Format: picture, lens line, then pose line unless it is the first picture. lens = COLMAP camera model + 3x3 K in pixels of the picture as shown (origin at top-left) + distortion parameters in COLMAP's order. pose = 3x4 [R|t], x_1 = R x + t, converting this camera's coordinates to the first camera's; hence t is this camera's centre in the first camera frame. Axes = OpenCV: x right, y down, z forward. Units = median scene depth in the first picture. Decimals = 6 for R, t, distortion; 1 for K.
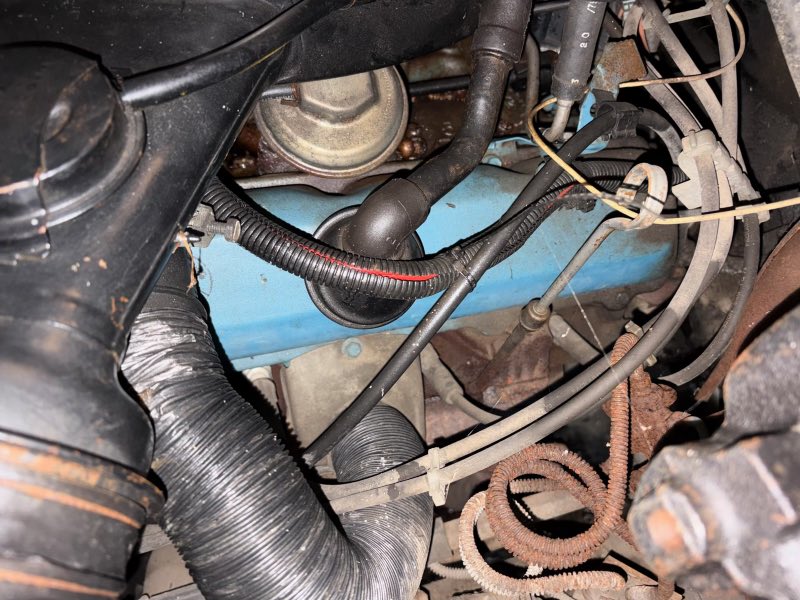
lens RADIAL K [[607.1, 0, 421.9], [0, 607.1, 299.5], [0, 0, 1]] dist [0.007386, 0.002965]
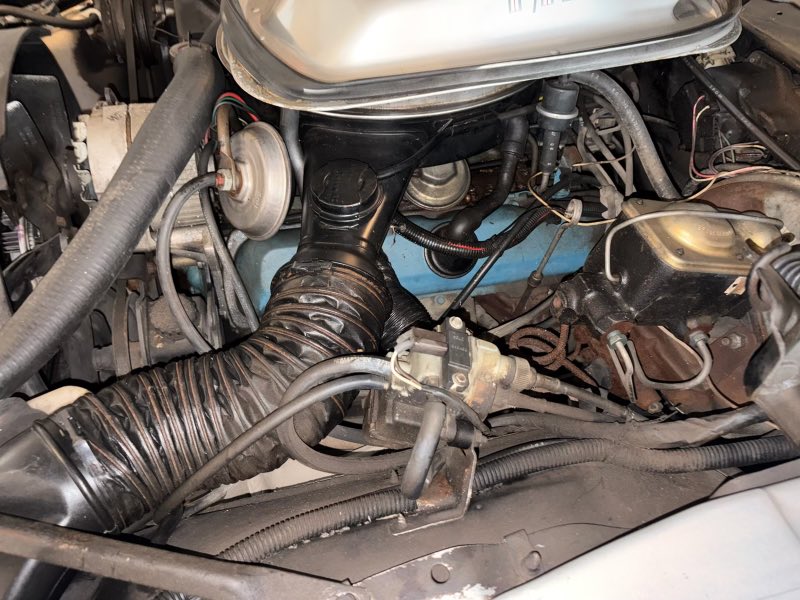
lens RADIAL K [[595.7, 0, 400.0], [0, 595.7, 300.0], [0, 0, 1]] dist [0.003300, 0.000561]
pose [[0.993673, 0.004309, -0.112232, -0.034391], [-0.015195, 0.995234, -0.096323, 0.317670], [0.111282, 0.097419, 0.989002, -1.056081]]
